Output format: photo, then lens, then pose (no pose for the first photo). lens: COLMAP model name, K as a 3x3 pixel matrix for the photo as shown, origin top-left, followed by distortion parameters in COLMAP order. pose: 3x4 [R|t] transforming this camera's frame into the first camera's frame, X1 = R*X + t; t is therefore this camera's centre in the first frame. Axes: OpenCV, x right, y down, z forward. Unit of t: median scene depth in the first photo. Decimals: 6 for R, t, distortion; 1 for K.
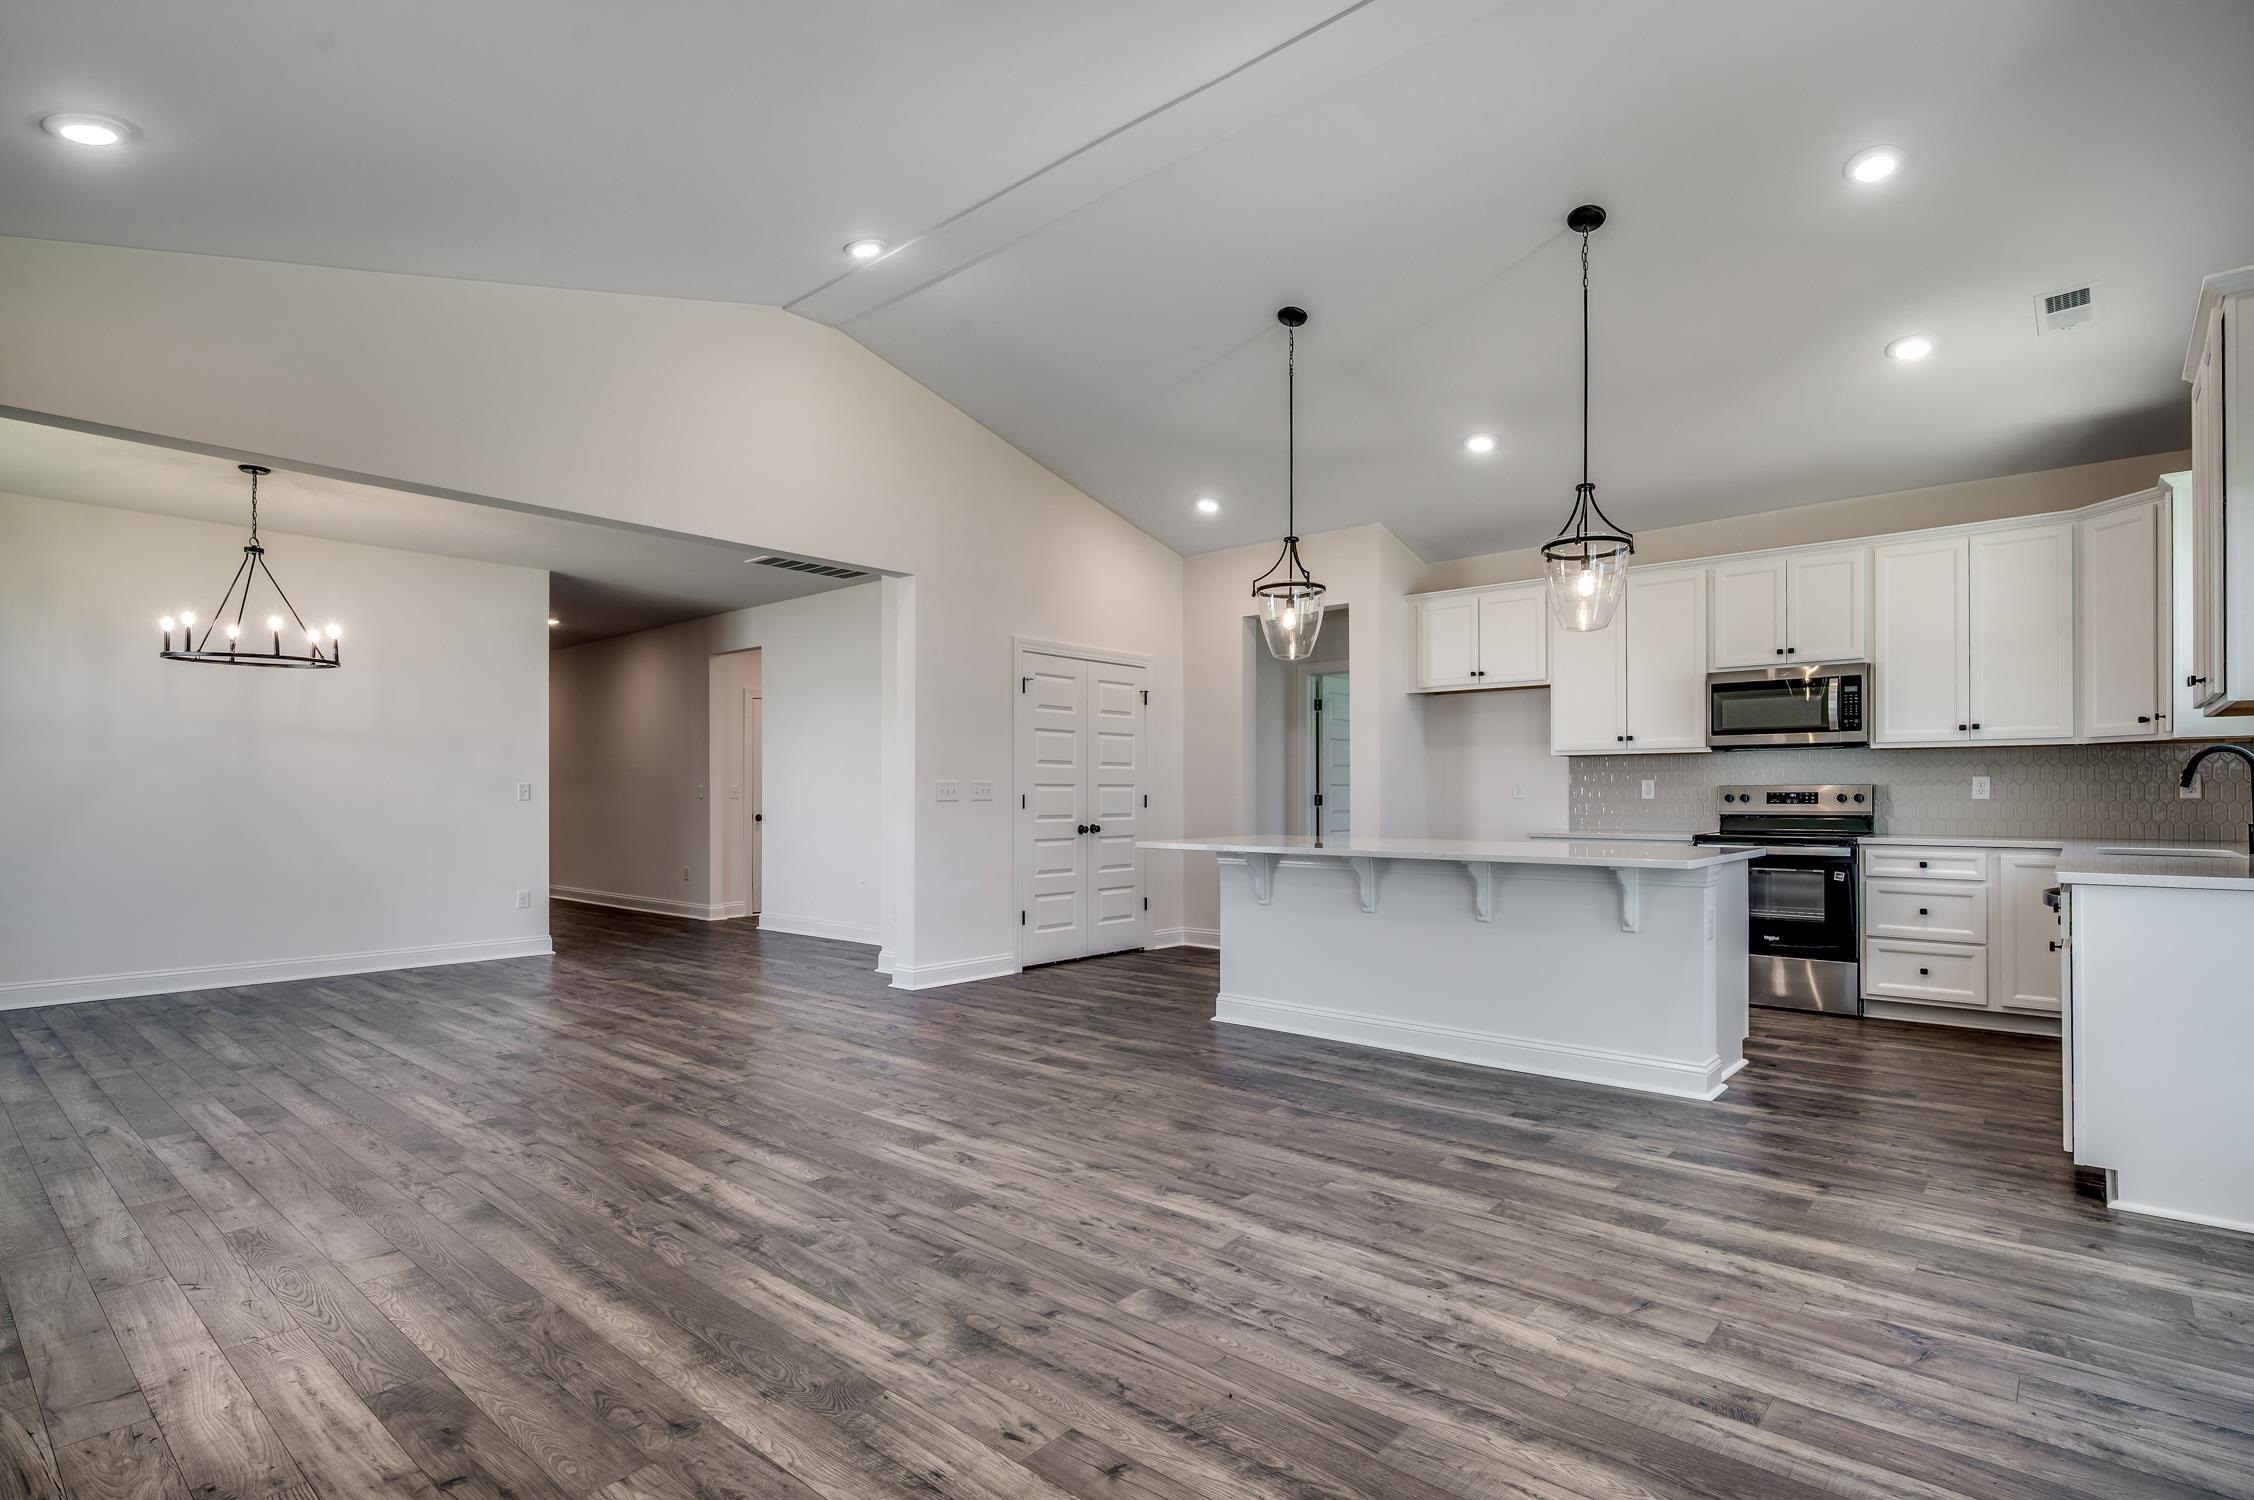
lens RADIAL K [[1110.1, 0, 1129.6], [0, 1110.1, 797.8], [0, 0, 1]] dist [-0.000393, -0.000029]
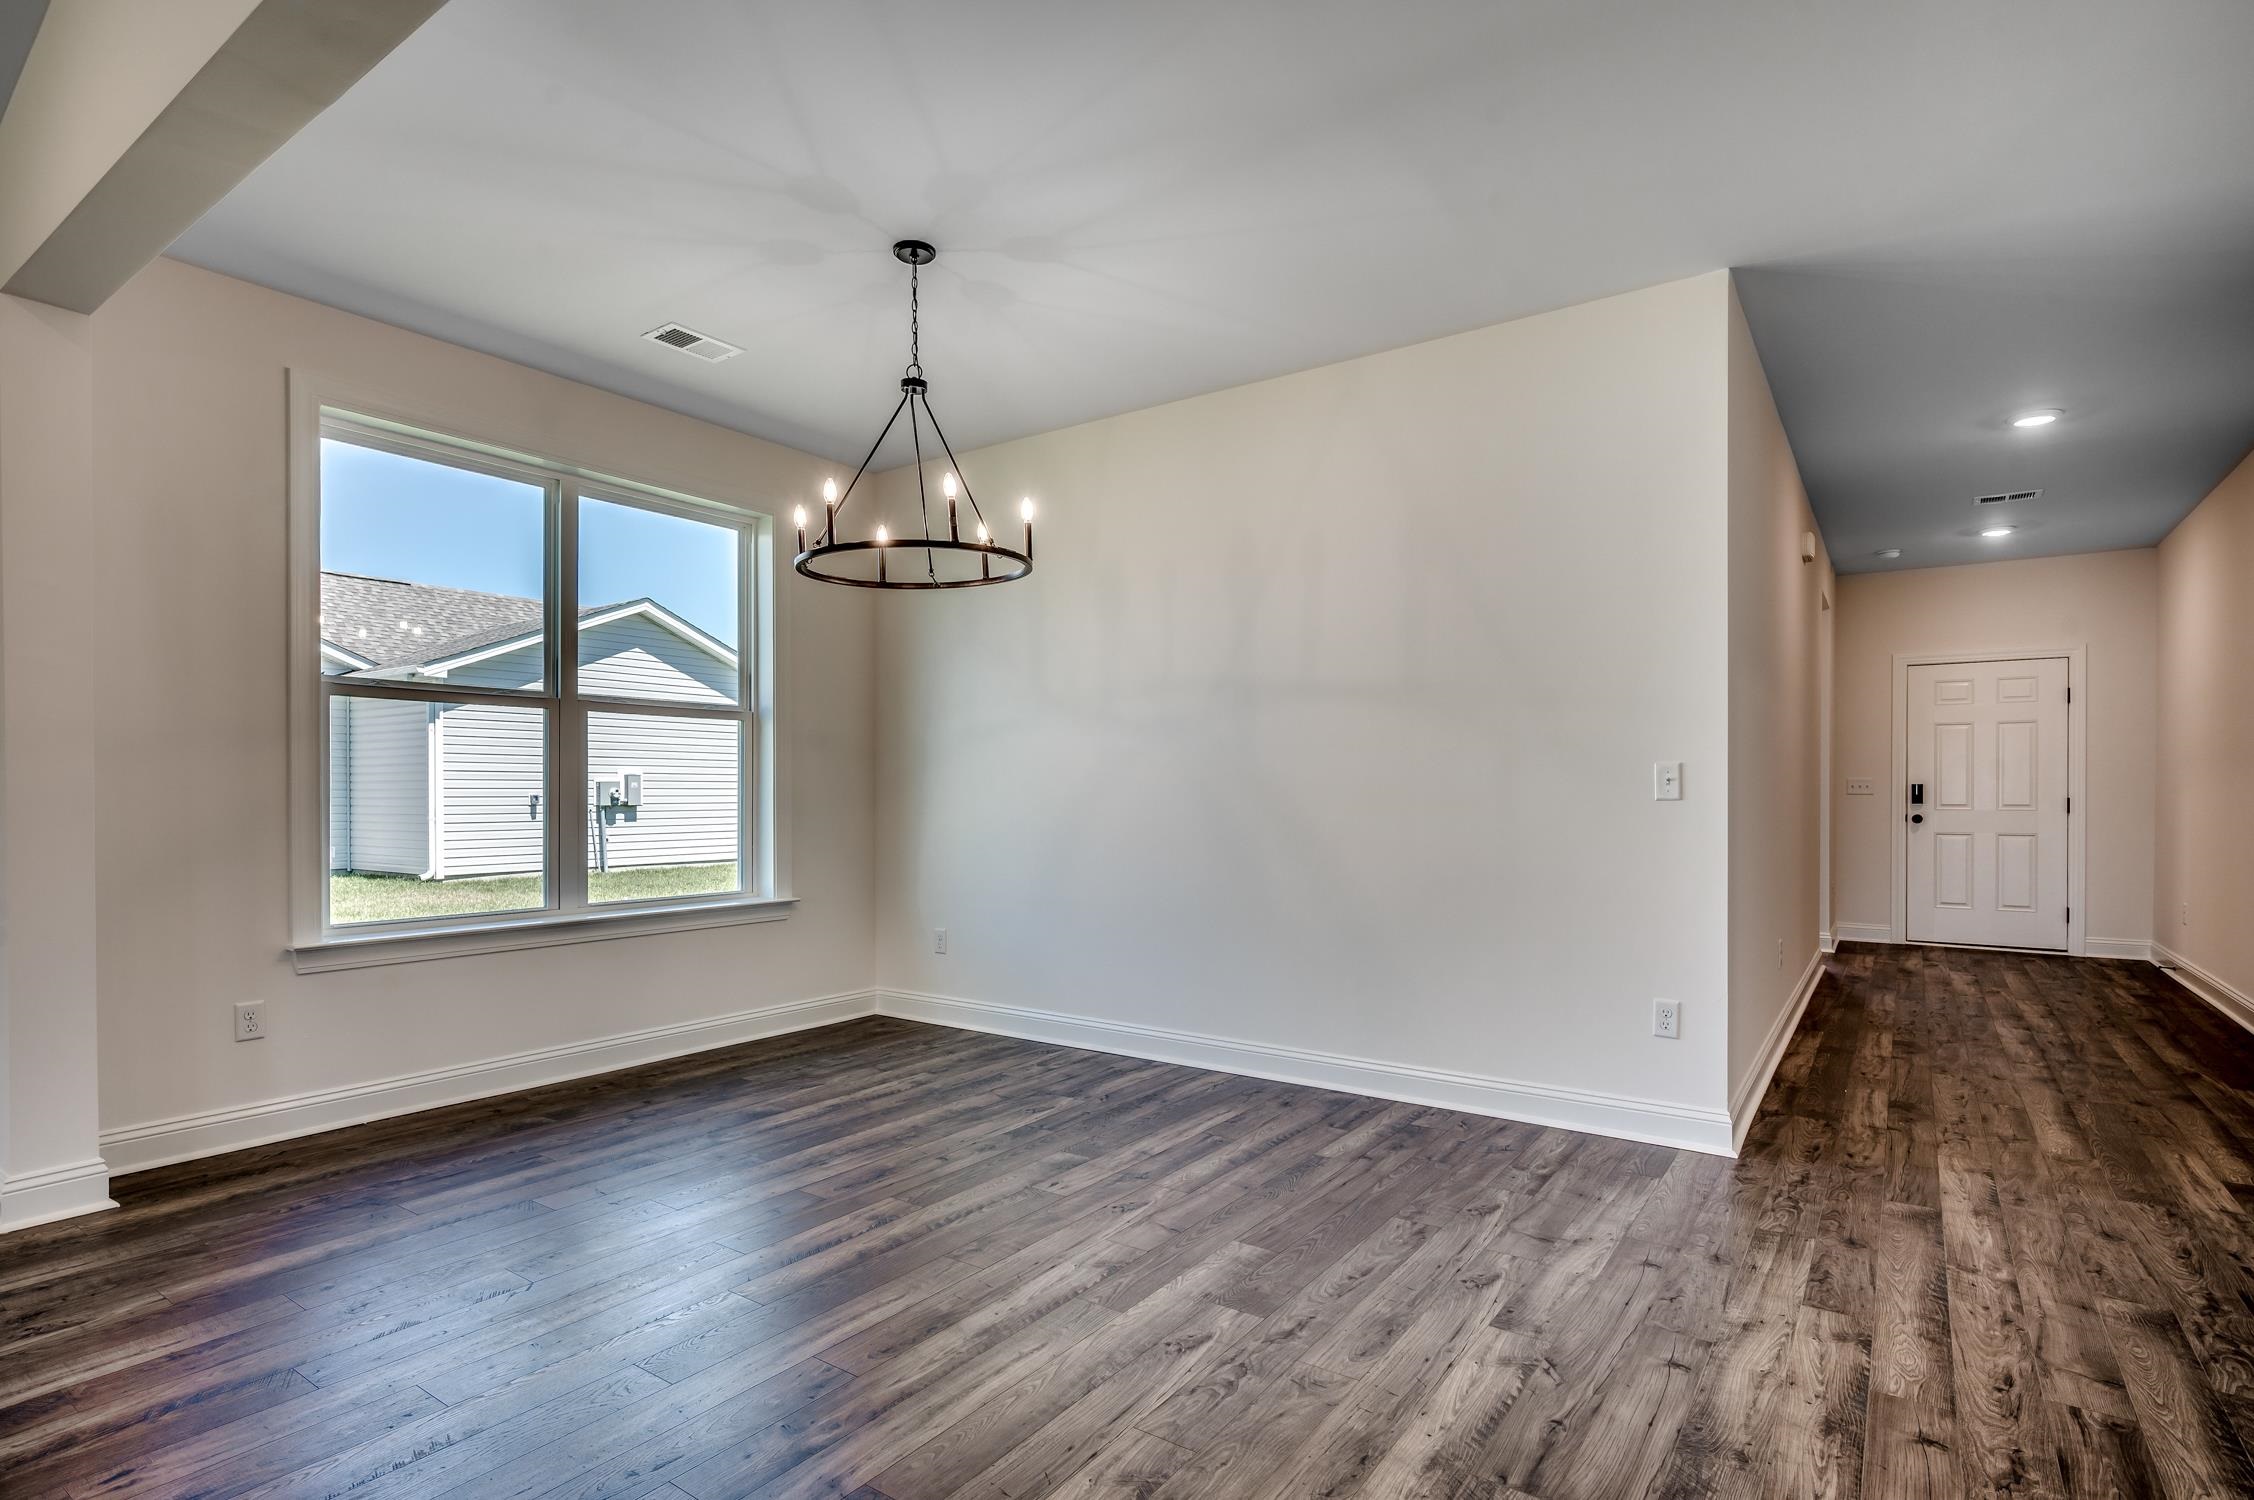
lens RADIAL K [[1110.1, 0, 1129.6], [0, 1110.1, 797.8], [0, 0, 1]] dist [-0.000393, -0.000029]
pose [[0.106925, 0.003822, -0.994260, -0.124276], [0.002479, 0.999988, 0.004110, 0.007902], [0.994264, -0.002904, 0.106914, 0.897089]]
